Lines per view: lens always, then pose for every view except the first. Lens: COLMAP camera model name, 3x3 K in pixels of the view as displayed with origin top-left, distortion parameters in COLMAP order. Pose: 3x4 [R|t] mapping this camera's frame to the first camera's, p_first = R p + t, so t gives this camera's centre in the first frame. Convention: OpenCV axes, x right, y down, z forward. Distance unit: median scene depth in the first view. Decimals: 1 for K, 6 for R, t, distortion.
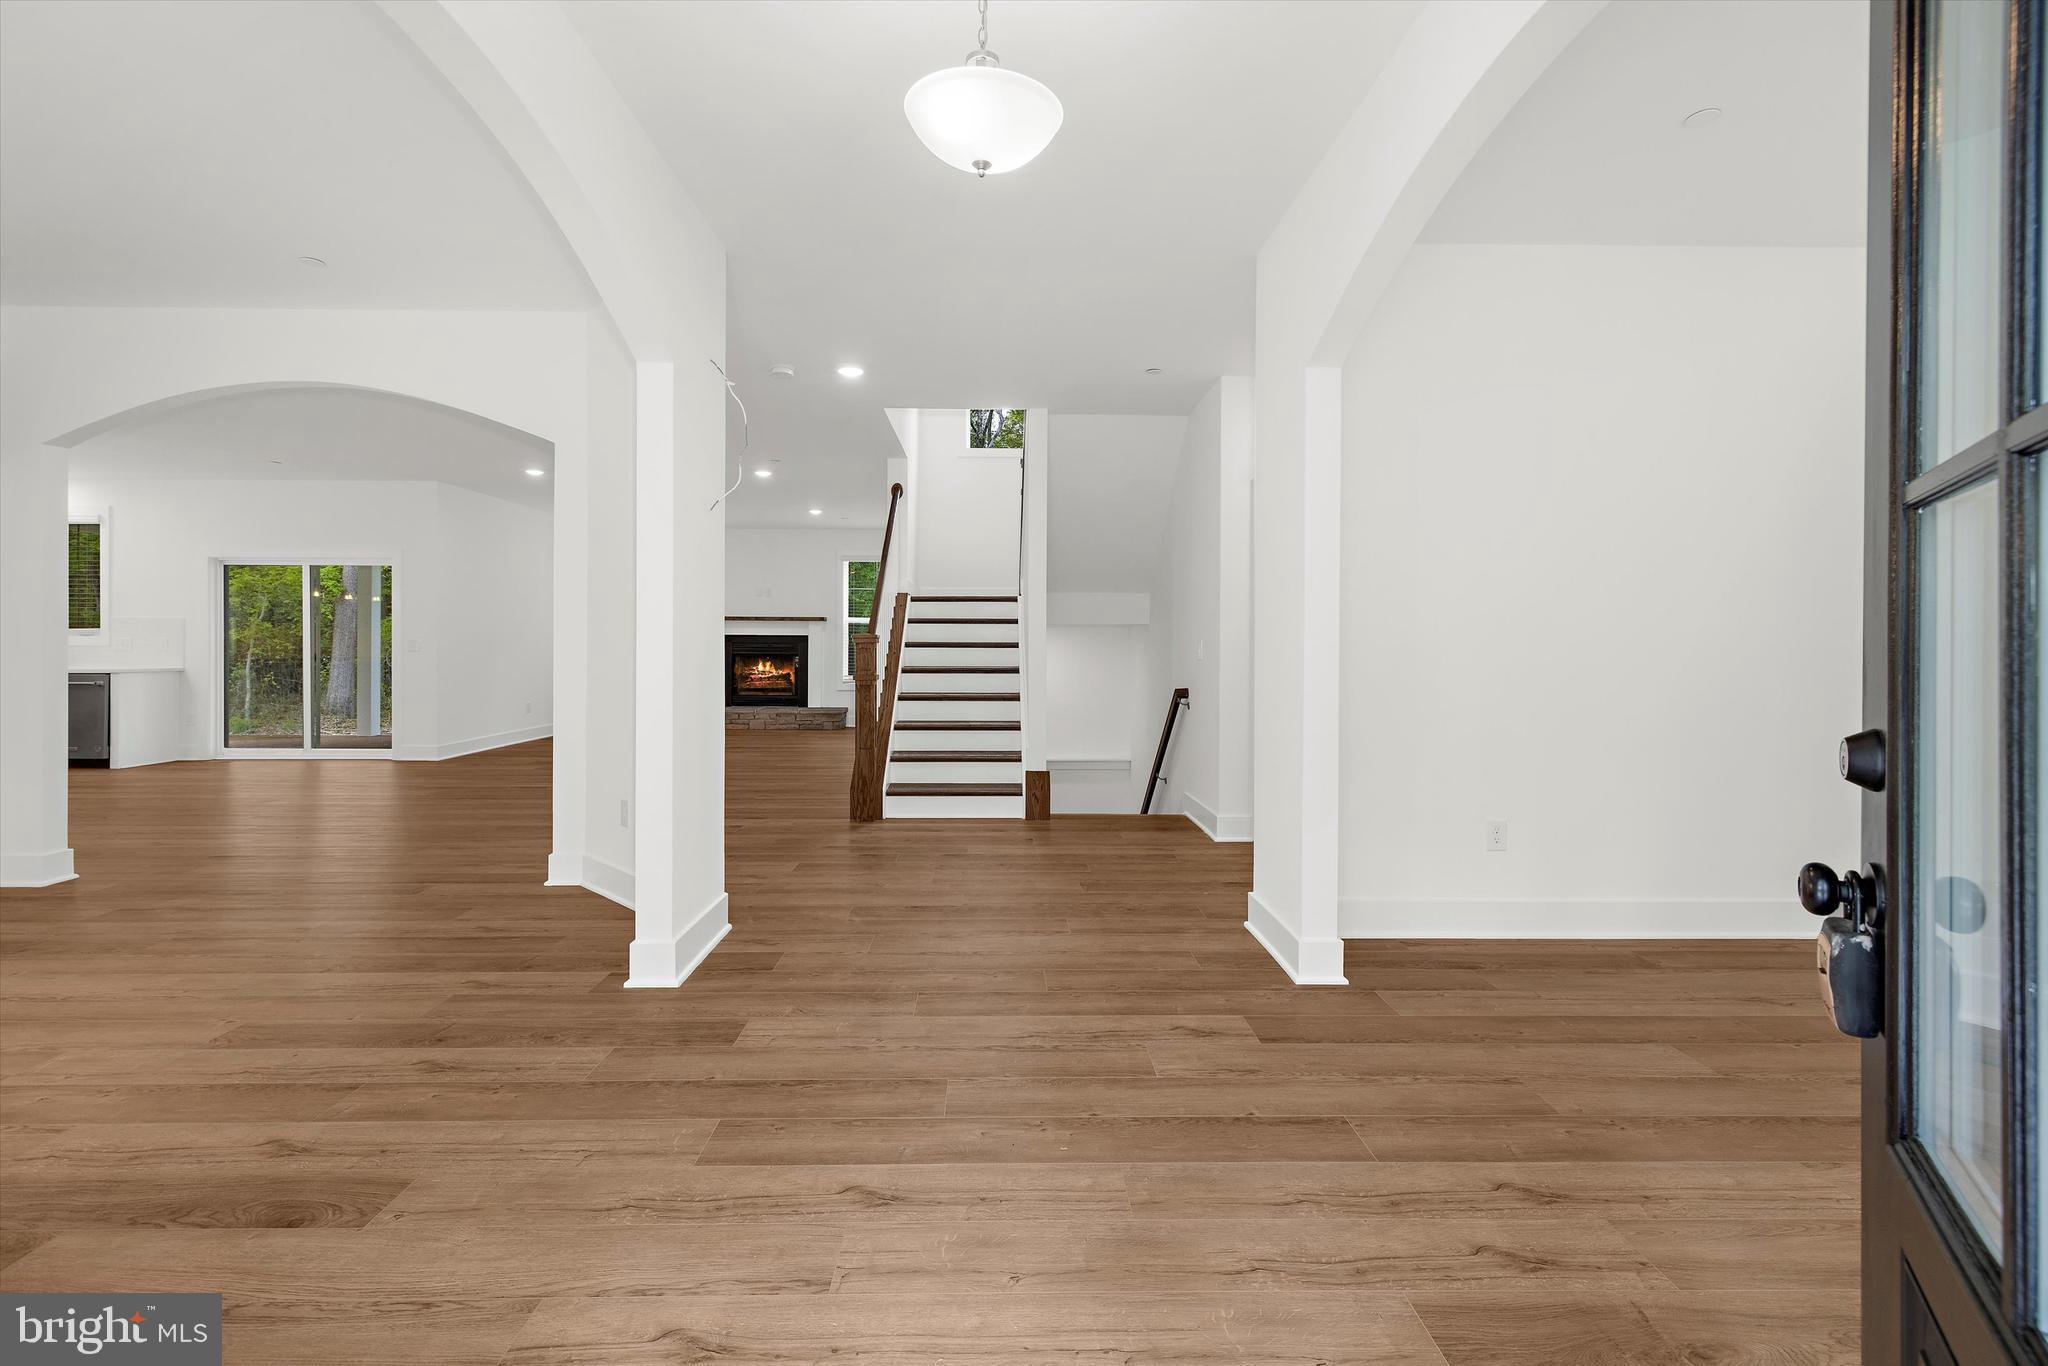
lens RADIAL K [[910.7, 0, 1017.9], [0, 910.7, 654.6], [0, 0, 1]] dist [-0.001306, -0.000267]
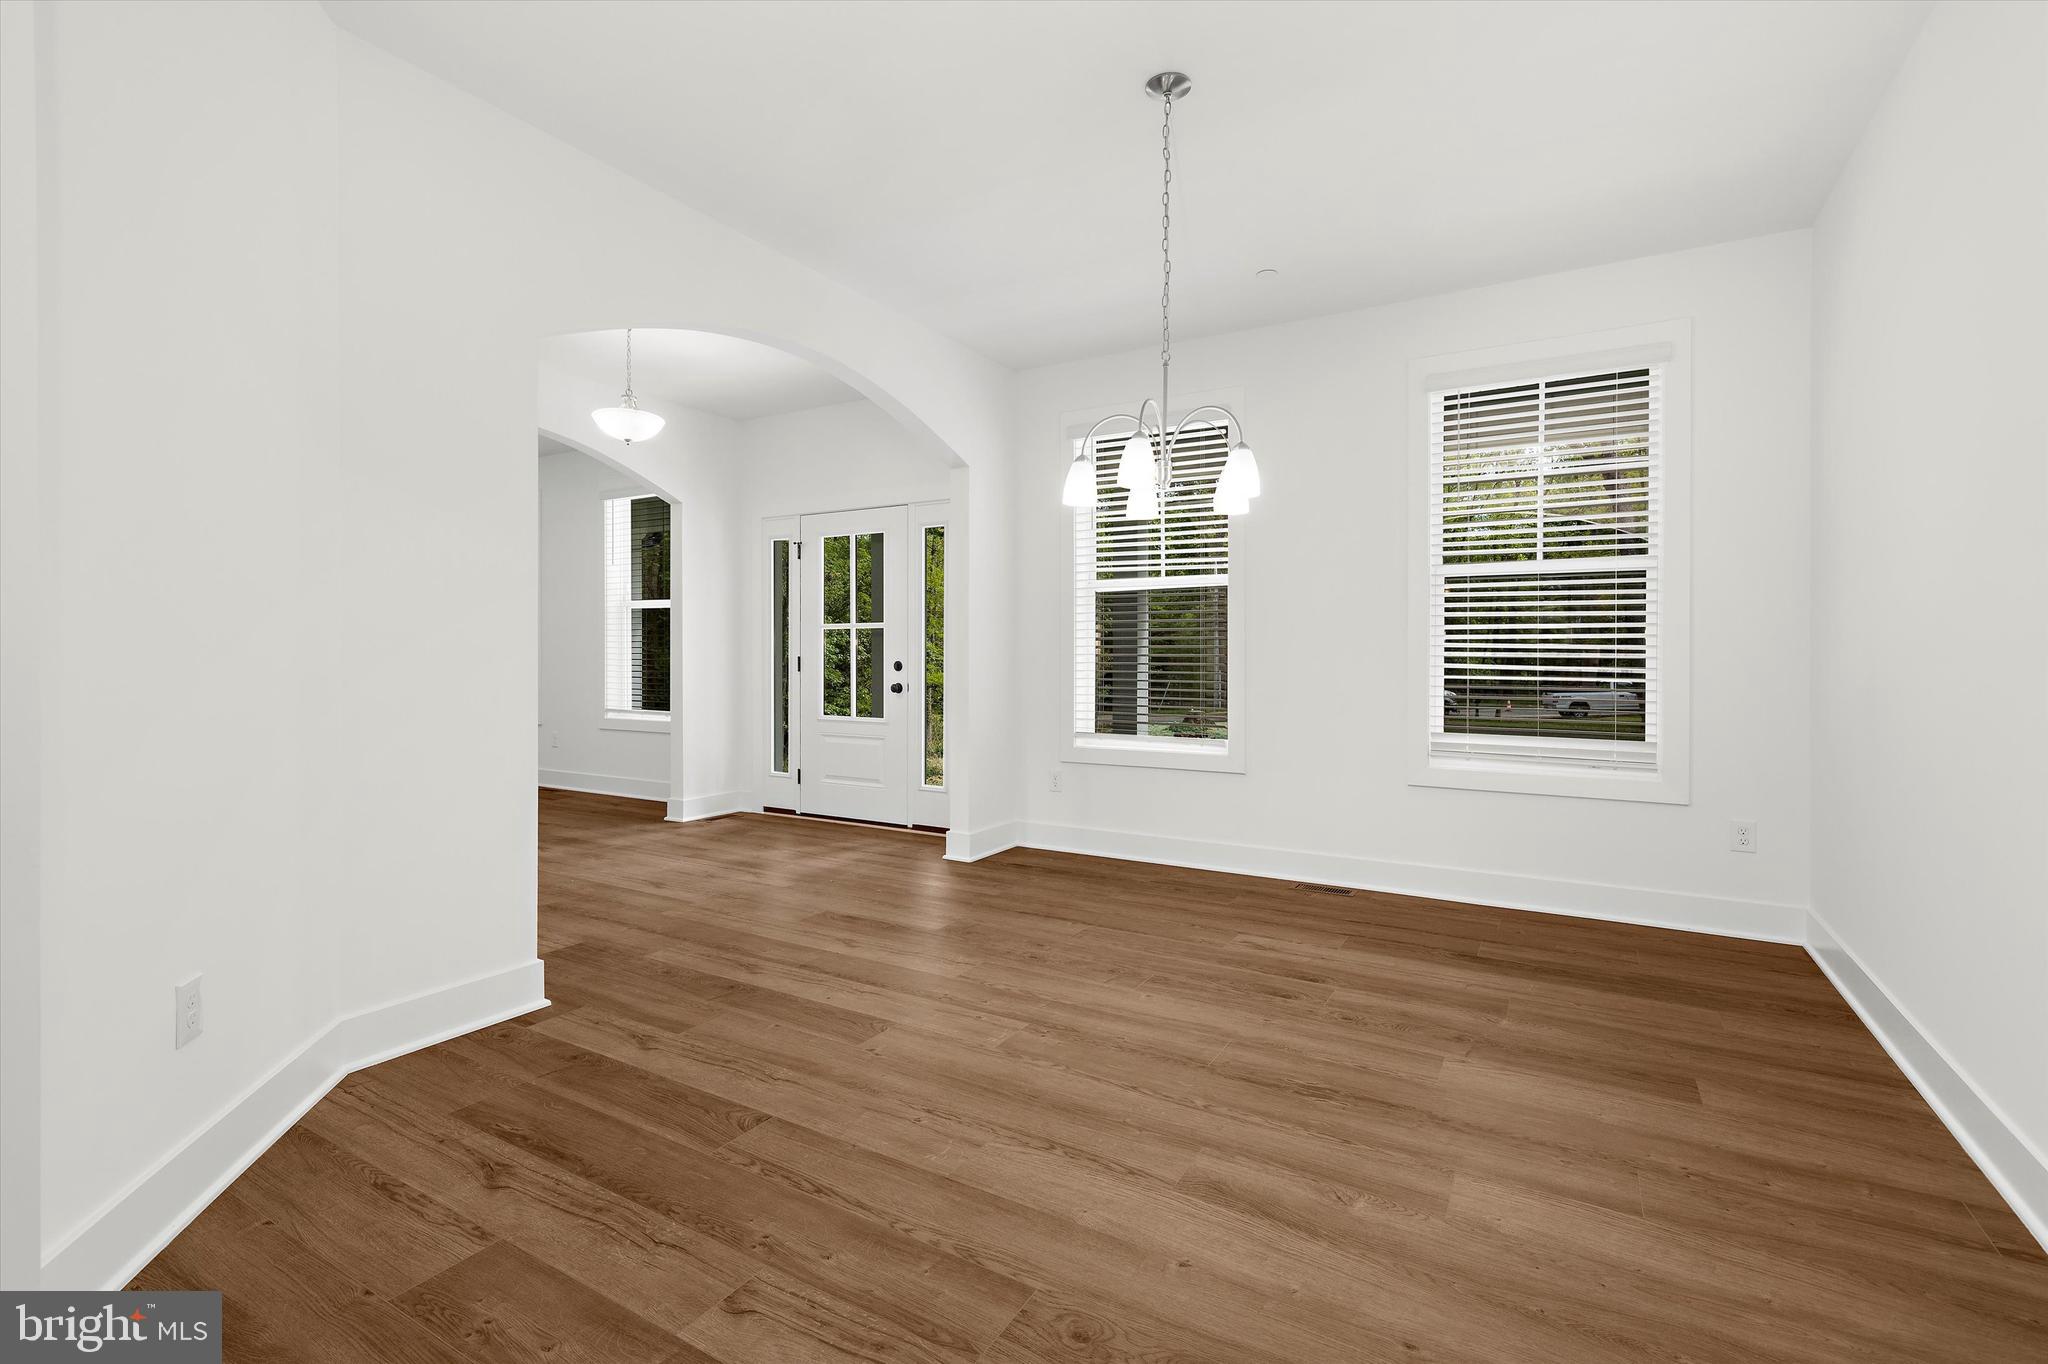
lens RADIAL K [[910.7, 0, 1017.9], [0, 910.7, 653.6], [0, 0, 1]] dist [-0.001306, -0.000267]
pose [[-0.848813, -0.003453, 0.528682, -1.395983], [0.001071, 0.999965, 0.008250, -0.006052], [-0.528692, 0.007569, -0.848780, 1.606130]]
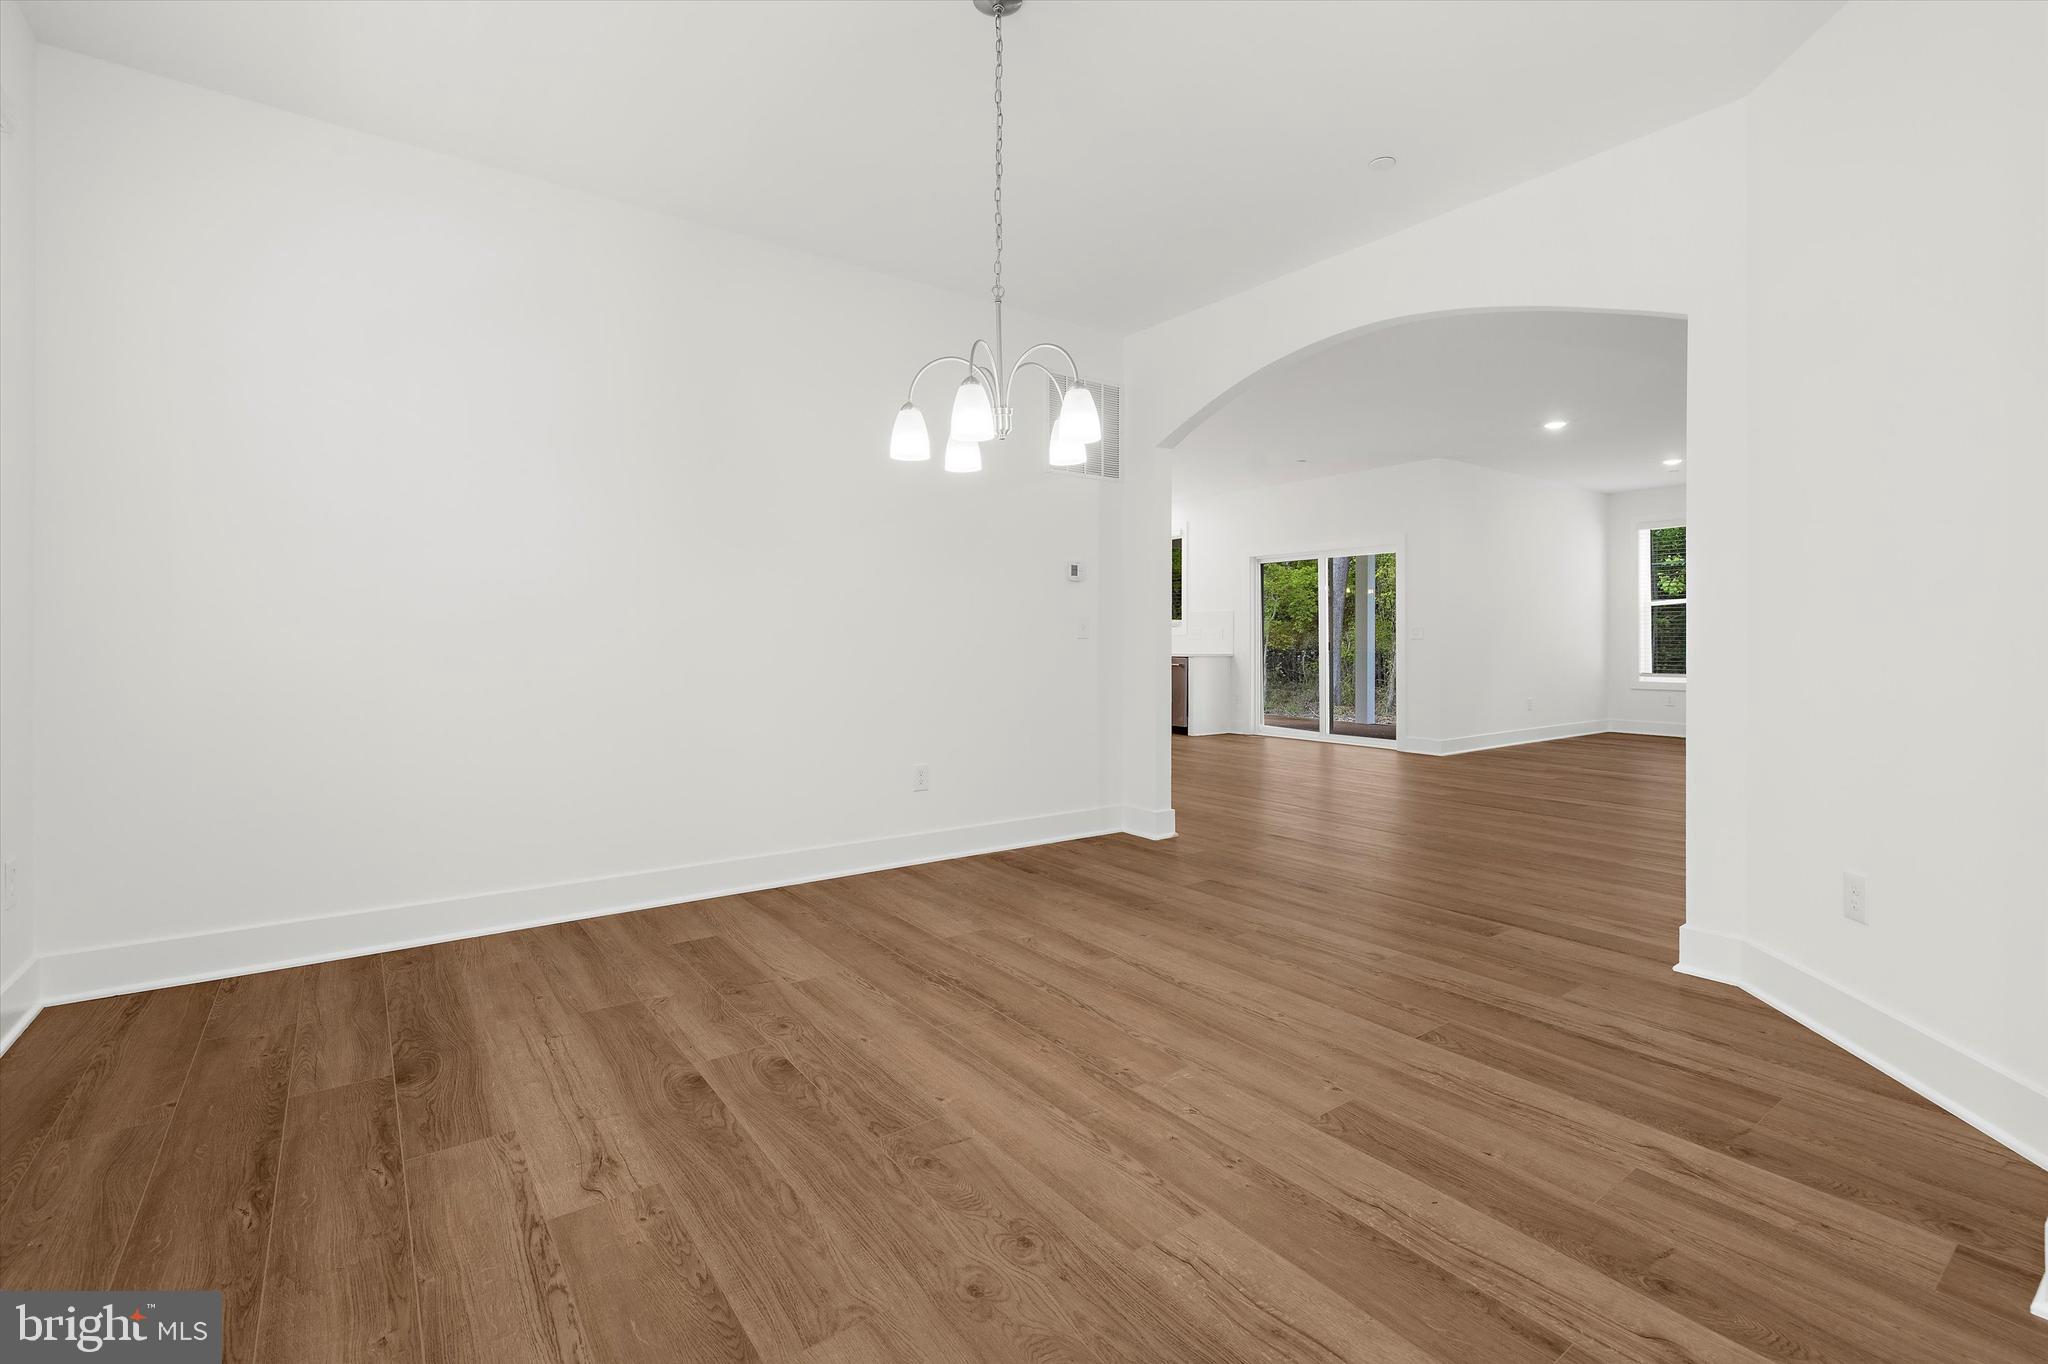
lens RADIAL K [[910.7, 0, 1017.9], [0, 910.7, 653.6], [0, 0, 1]] dist [-0.001306, -0.000267]
pose [[0.575670, 0.013161, -0.817576, -0.368073], [-0.011746, 0.999900, 0.007826, 0.025979], [0.817598, 0.005098, 0.575767, 0.306761]]
